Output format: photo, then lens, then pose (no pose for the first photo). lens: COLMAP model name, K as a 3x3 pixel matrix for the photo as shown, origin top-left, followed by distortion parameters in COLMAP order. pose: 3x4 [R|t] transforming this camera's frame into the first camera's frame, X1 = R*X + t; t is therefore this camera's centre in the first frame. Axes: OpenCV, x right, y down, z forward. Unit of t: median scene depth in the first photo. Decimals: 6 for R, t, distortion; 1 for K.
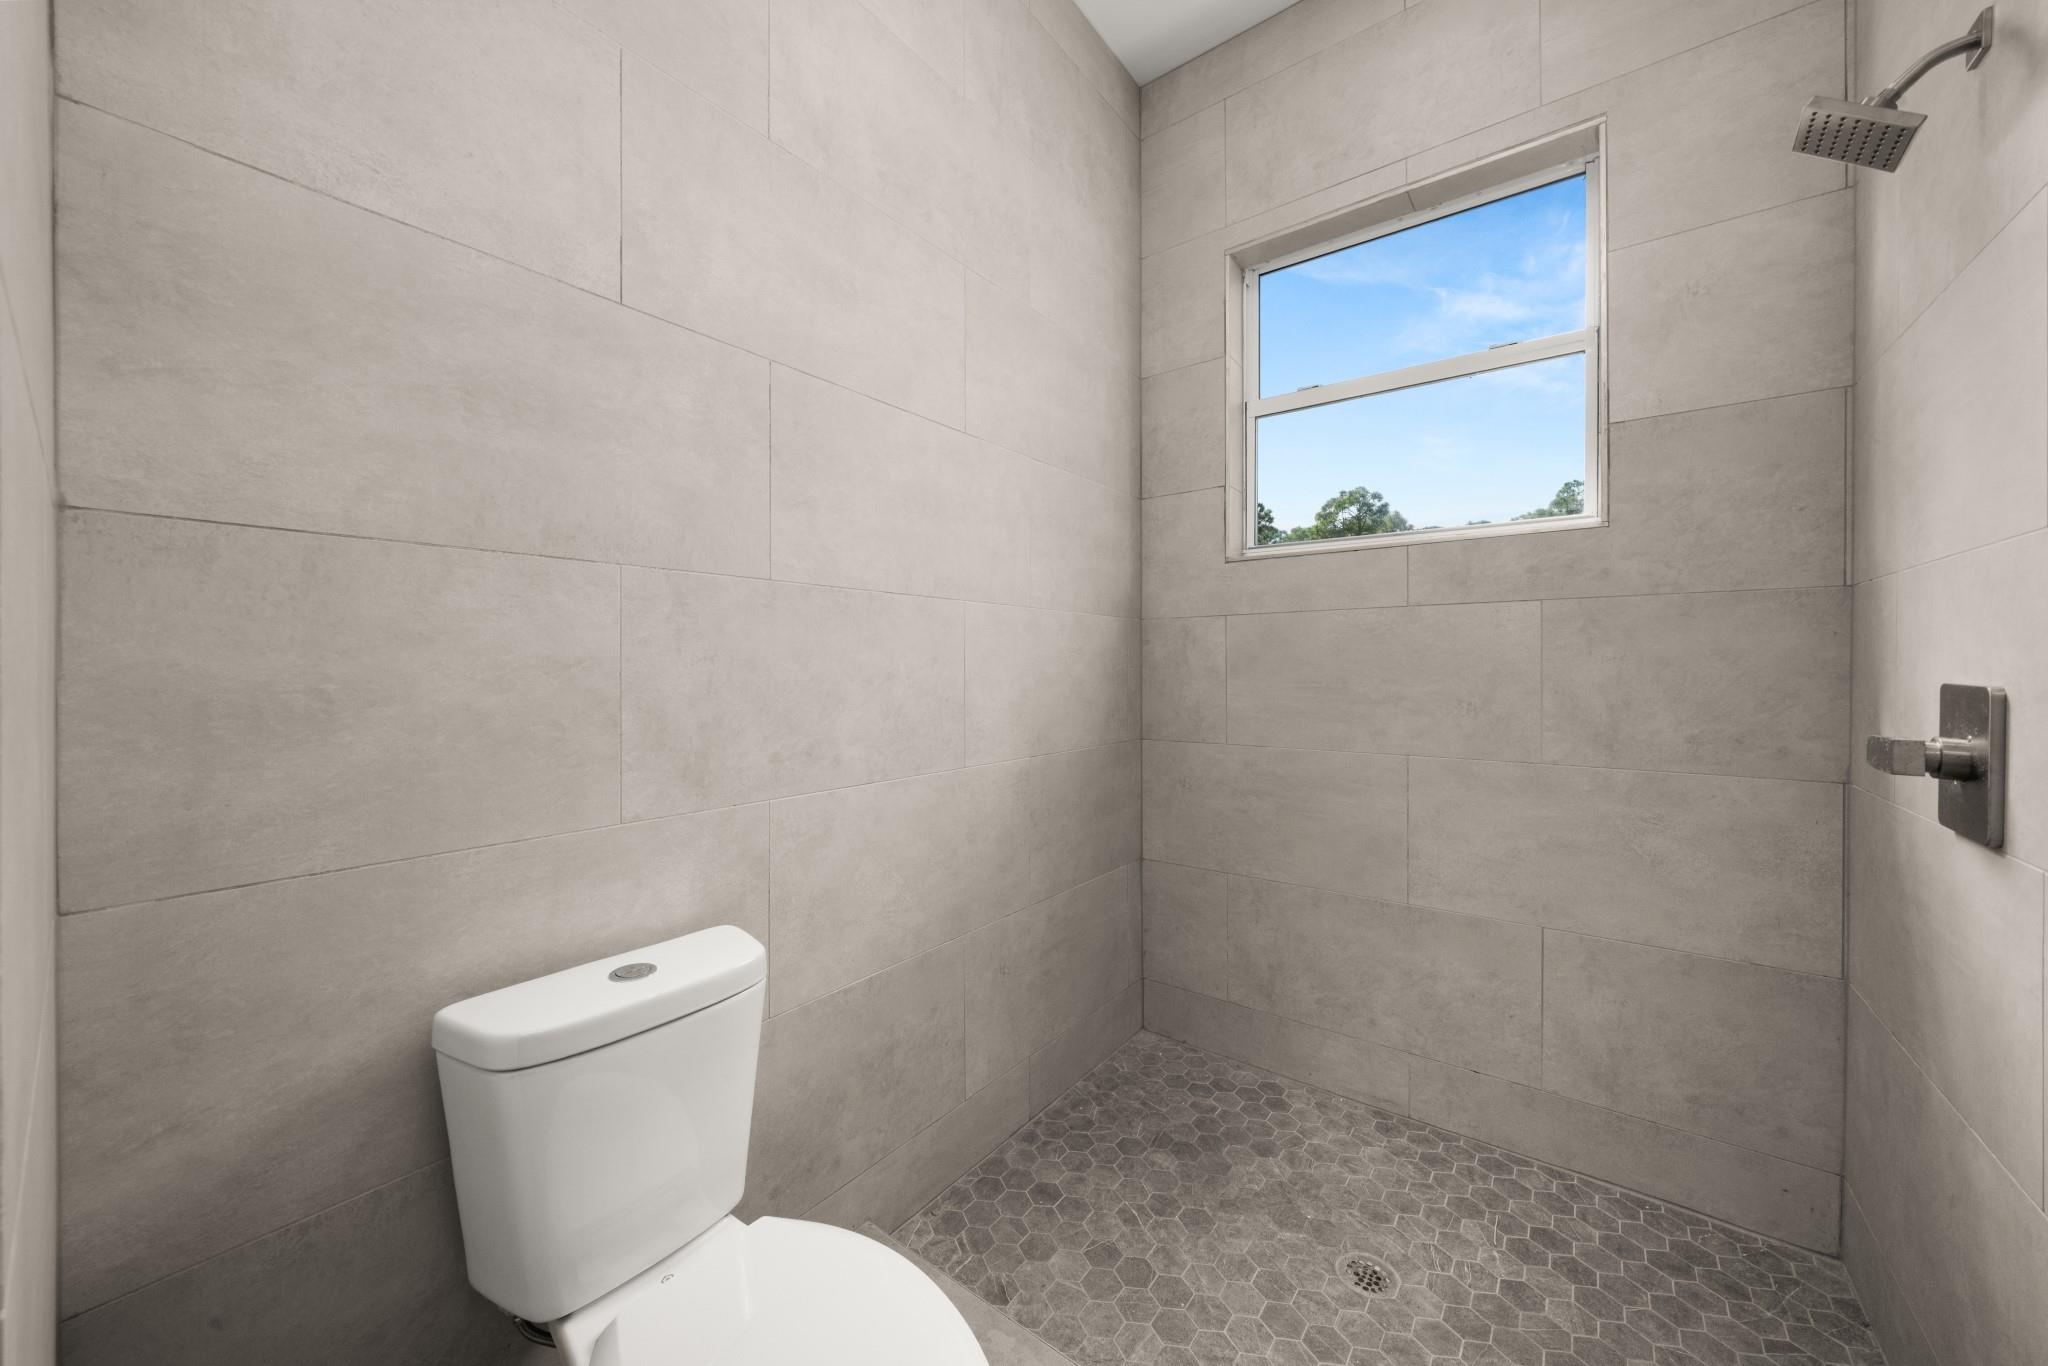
lens RADIAL K [[743.7, 0, 1012.1], [0, 743.7, 669.9], [0, 0, 1]] dist [-0.008743, 0.001064]
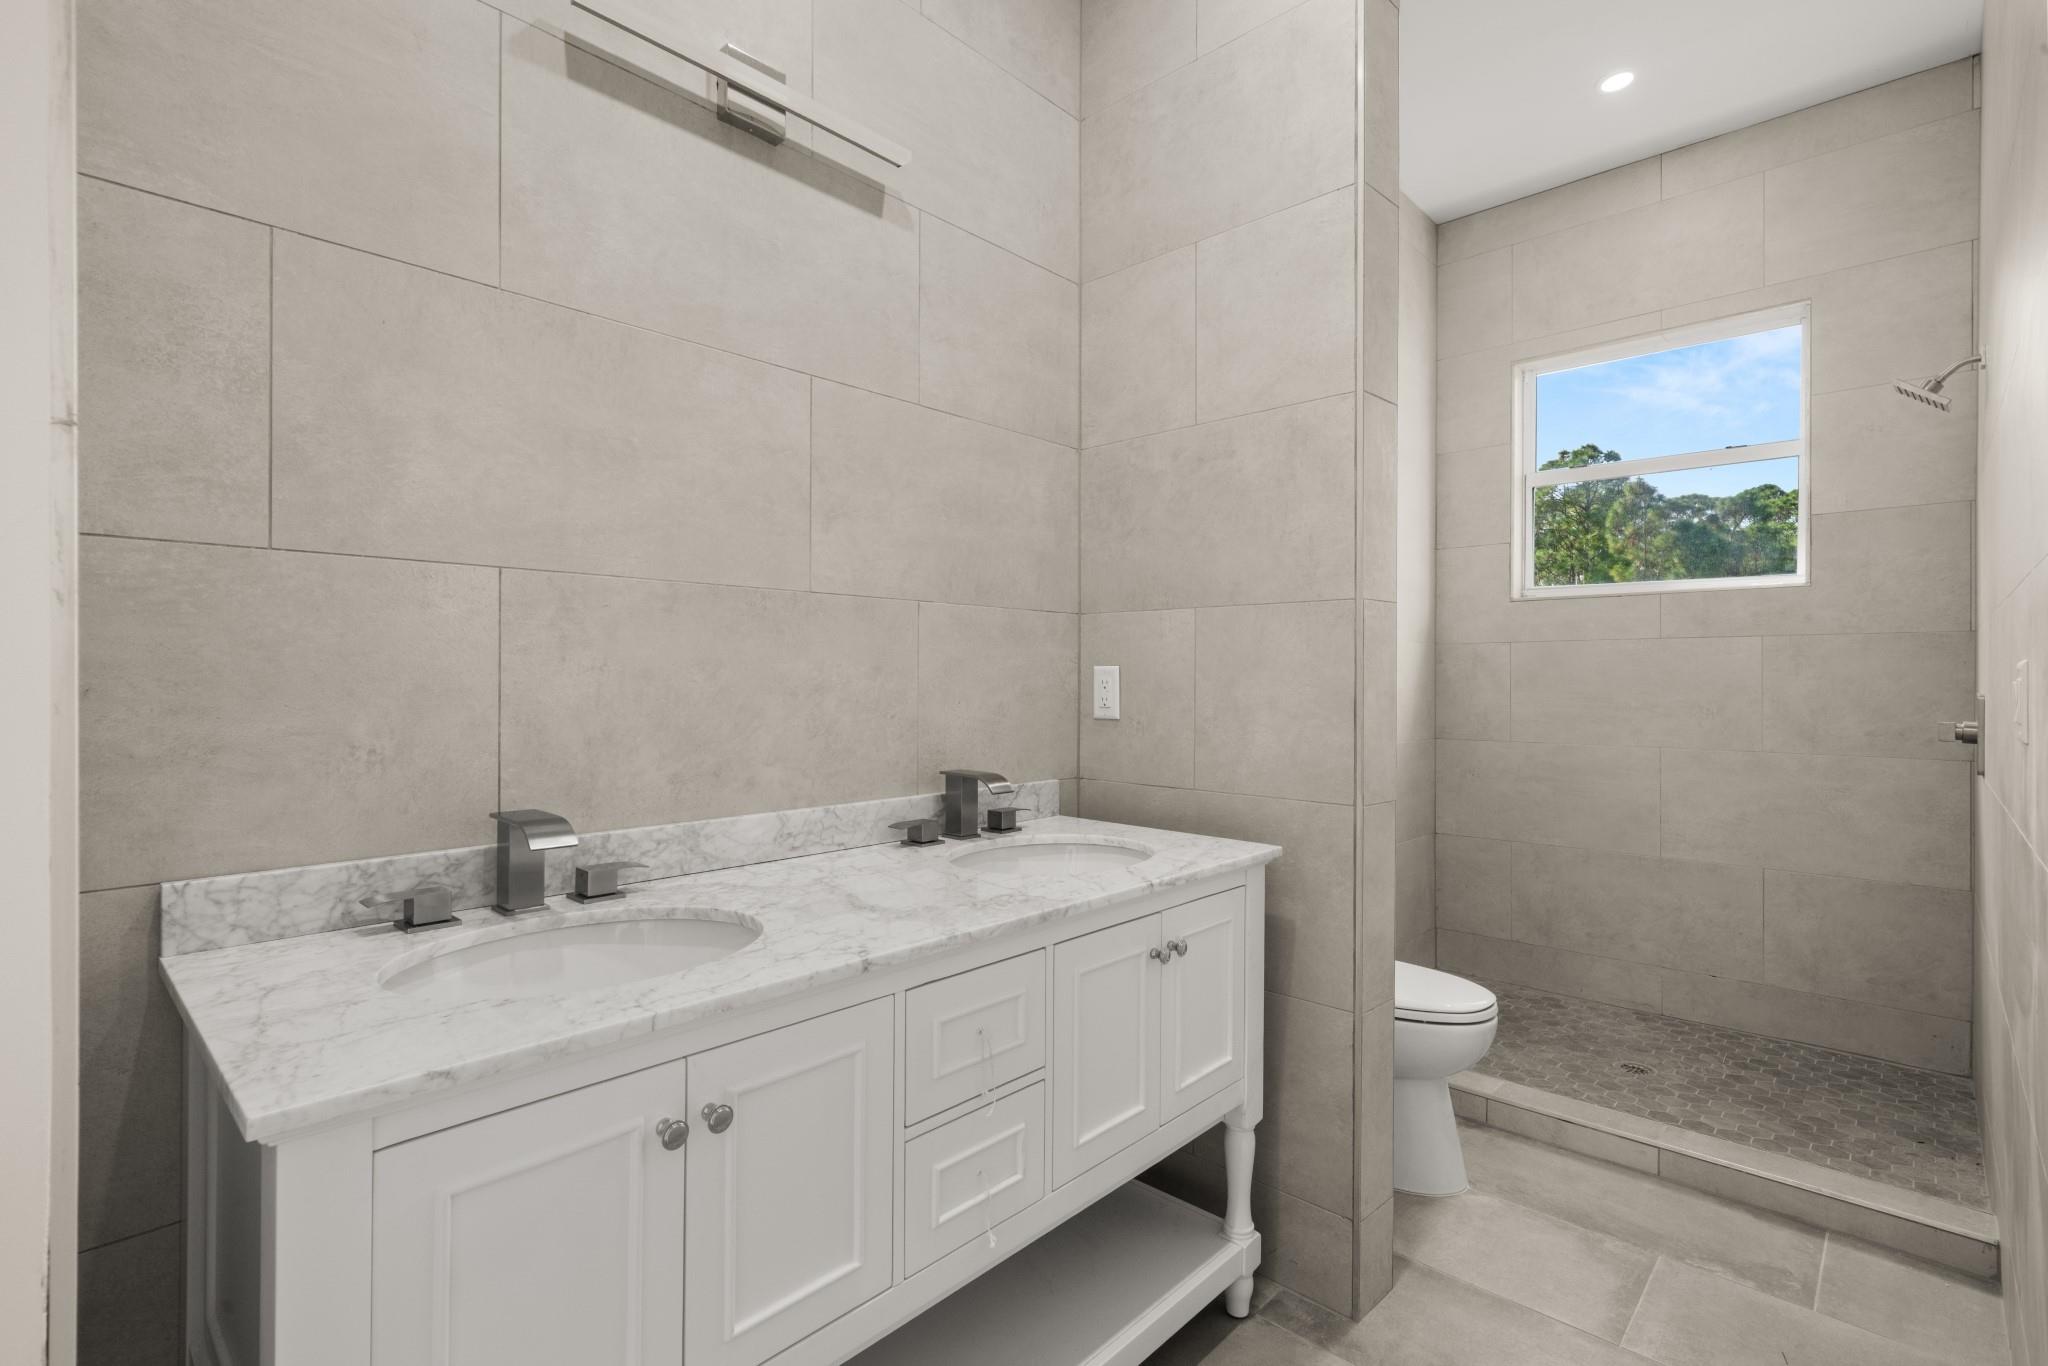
lens RADIAL K [[972.0, 0, 1007.0], [0, 972.0, 677.1], [0, 0, 1]] dist [0.007722, -0.000444]
pose [[0.995323, 0.006522, -0.096380, -0.558903], [-0.007256, 0.999947, -0.007273, 0.008257], [0.096328, 0.007938, 0.995318, -1.028668]]
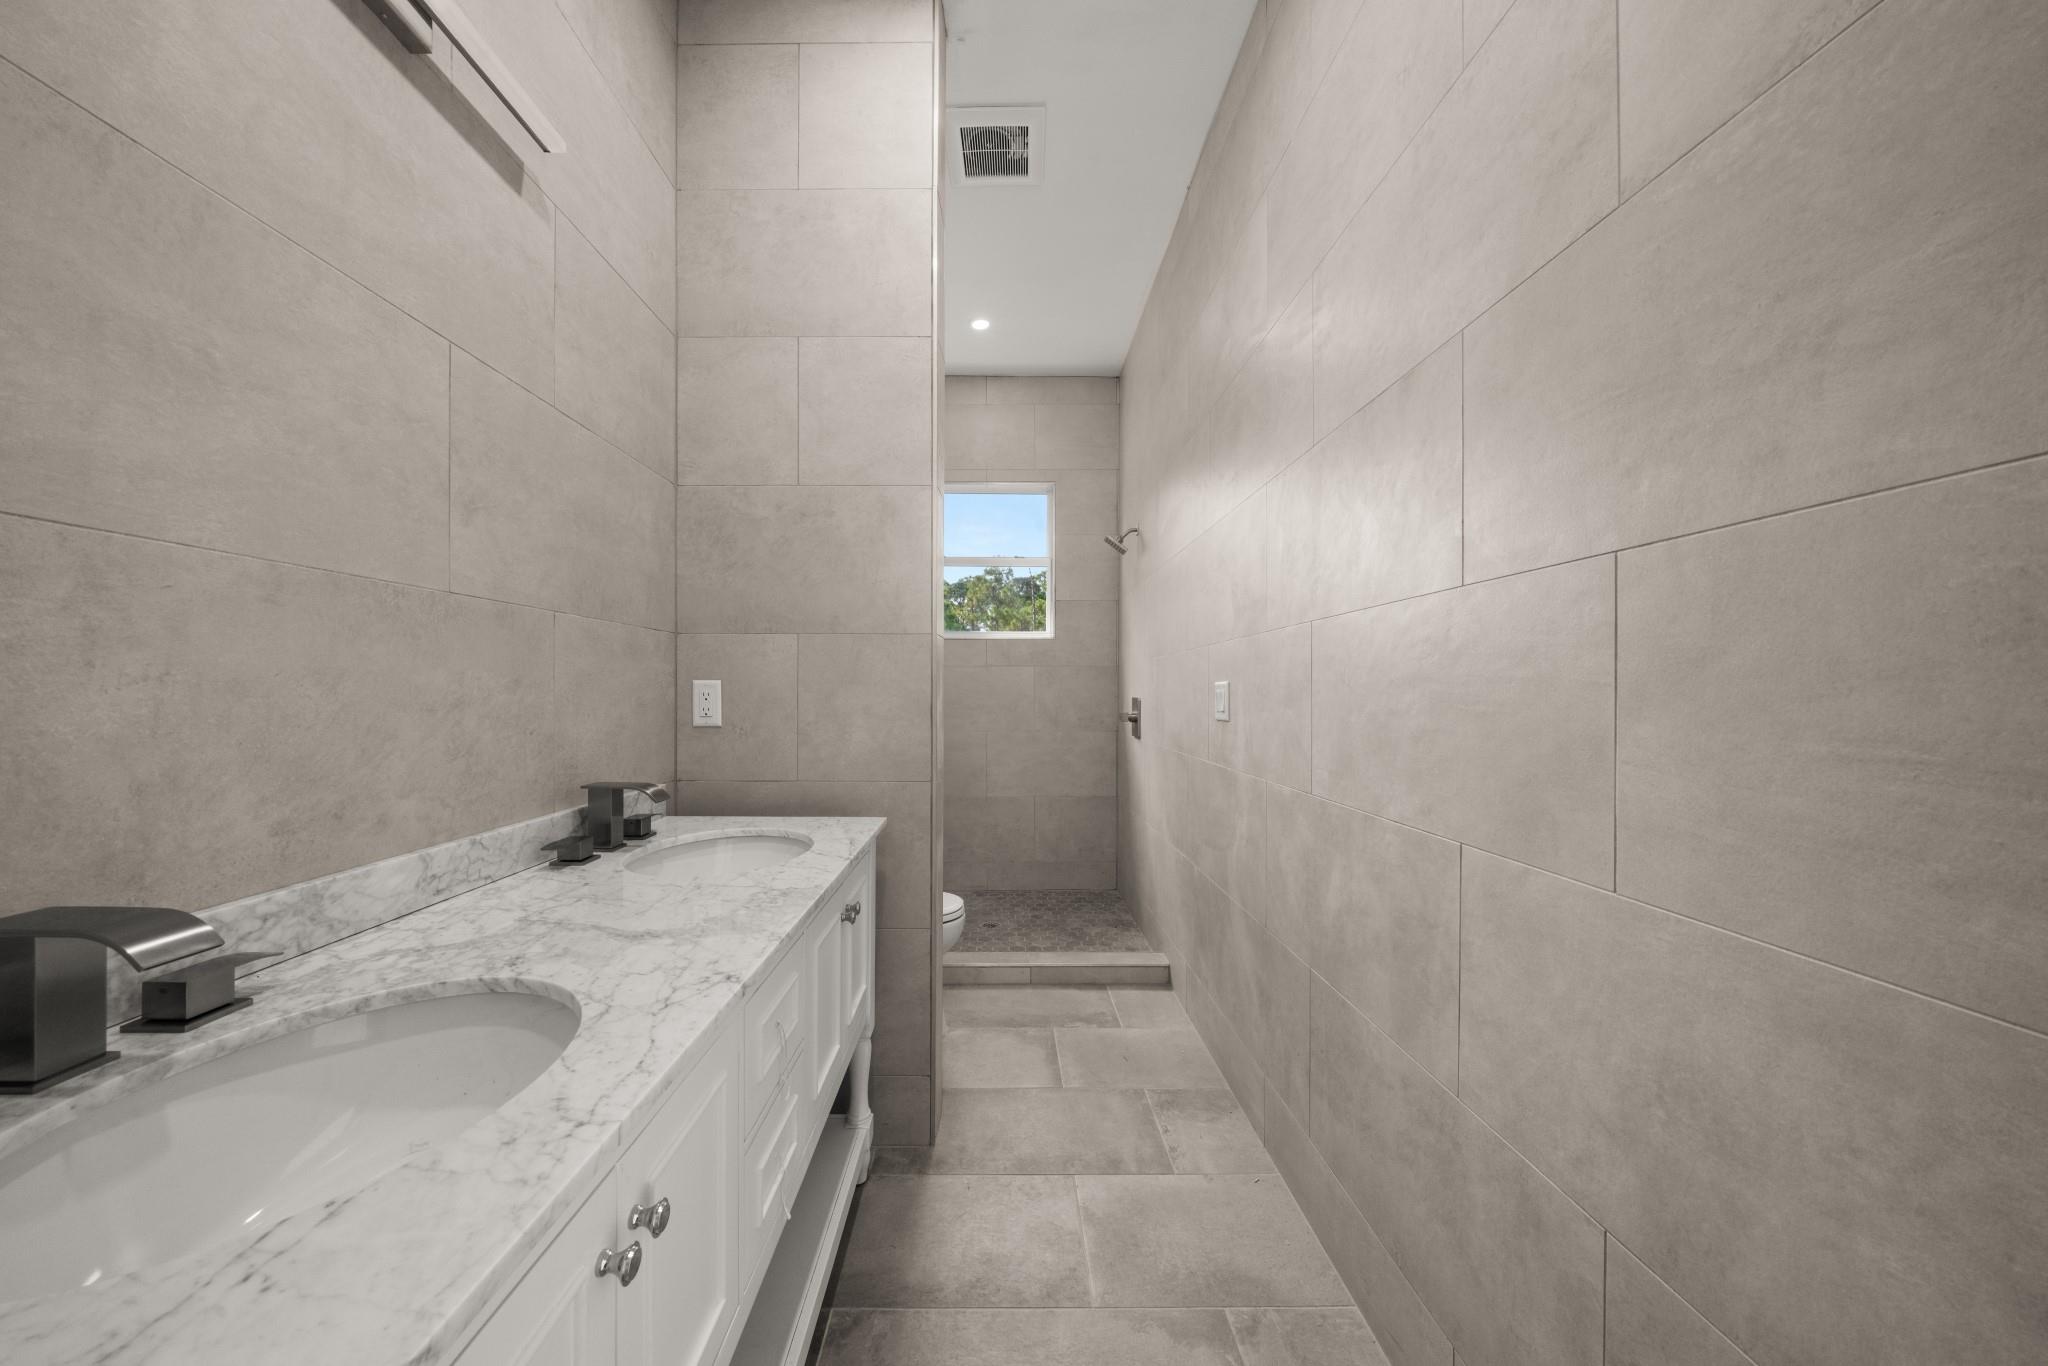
lens RADIAL K [[705.8, 0, 1018.7], [0, 705.8, 694.3], [0, 0, 1]] dist [-0.005103, 0.000081]
pose [[0.776698, 0.000650, 0.629873, -0.862576], [0.001093, 0.999997, -0.002380, 0.007525], [-0.629872, 0.002537, 0.776695, -0.854047]]
